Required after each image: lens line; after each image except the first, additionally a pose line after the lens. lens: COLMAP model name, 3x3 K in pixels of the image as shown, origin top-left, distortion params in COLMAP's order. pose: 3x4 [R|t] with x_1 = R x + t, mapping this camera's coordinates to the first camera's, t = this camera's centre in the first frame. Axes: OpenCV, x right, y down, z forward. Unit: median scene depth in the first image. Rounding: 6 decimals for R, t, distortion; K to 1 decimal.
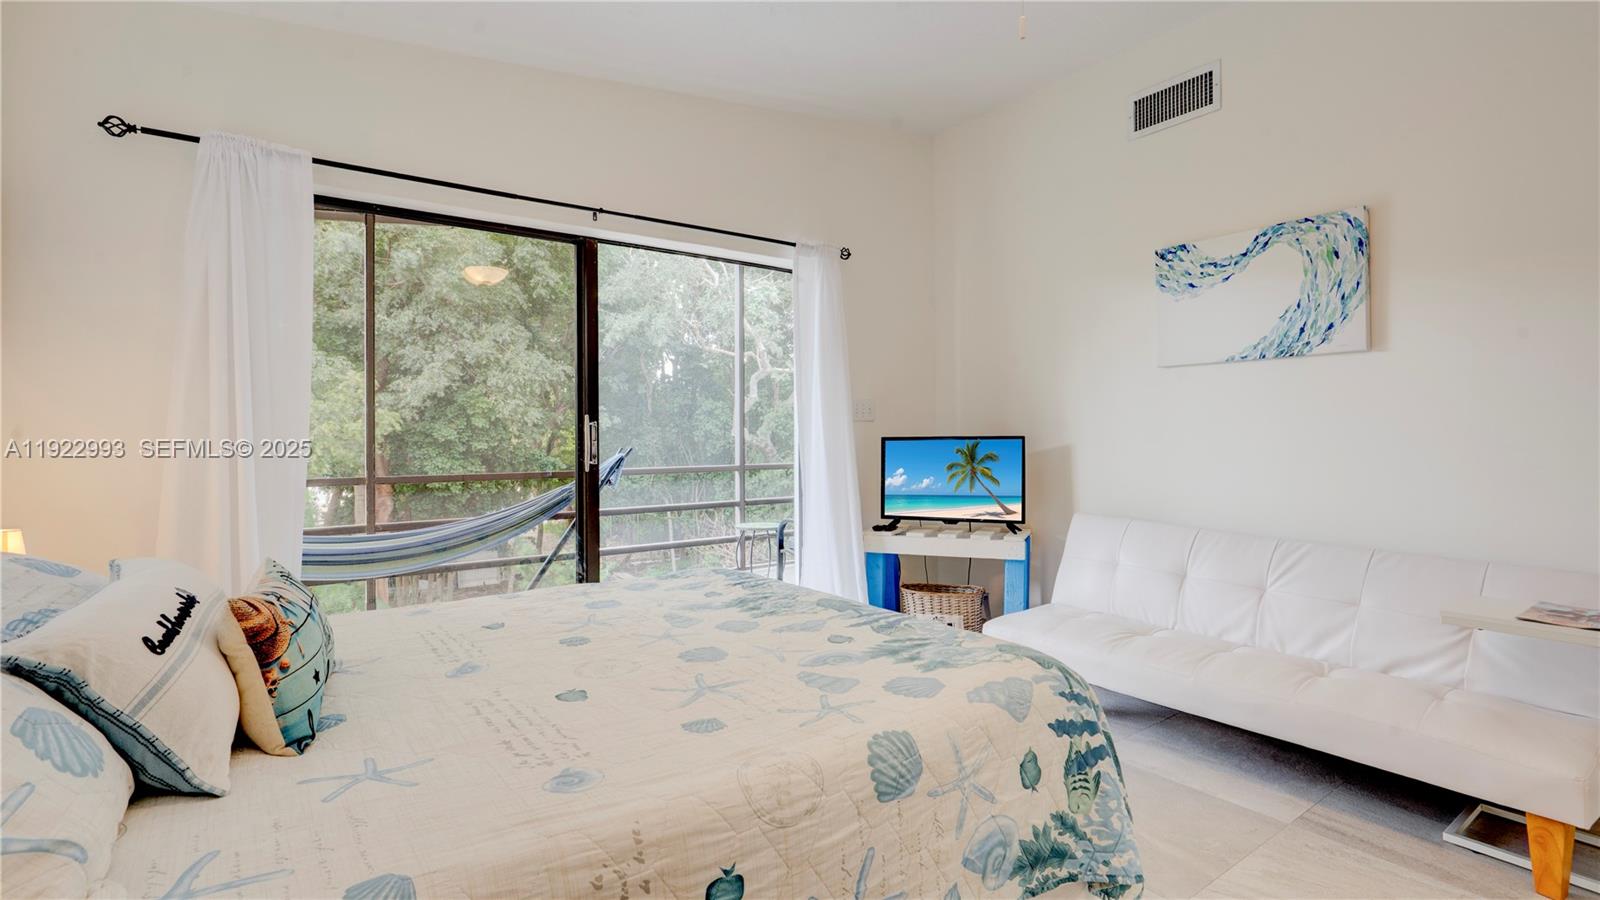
lens RADIAL K [[735.4, 0, 800.0], [0, 735.4, 450.0], [0, 0, 1]] dist [0.017265, -0.000004]
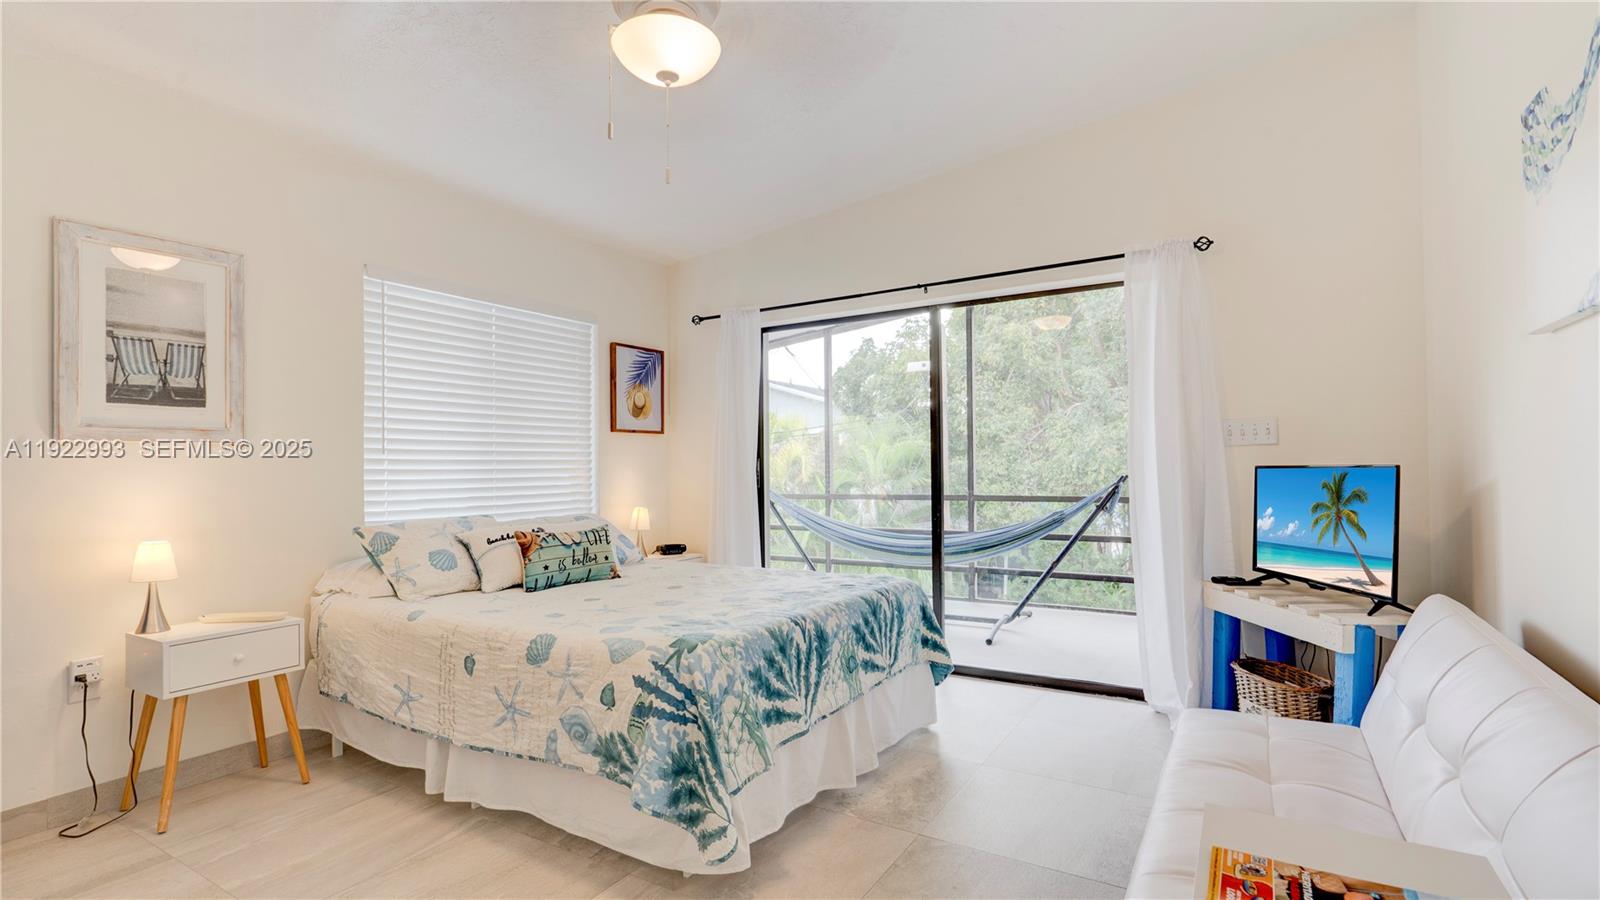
lens RADIAL K [[756.6, 0, 800.0], [0, 756.6, 450.0], [0, 0, 1]] dist [-0.082393, 0.065963]
pose [[0.383313, -0.022512, -0.923344, 0.683897], [-0.008584, 0.999573, -0.027934, -0.008627], [0.923578, 0.018634, 0.382956, 0.282422]]
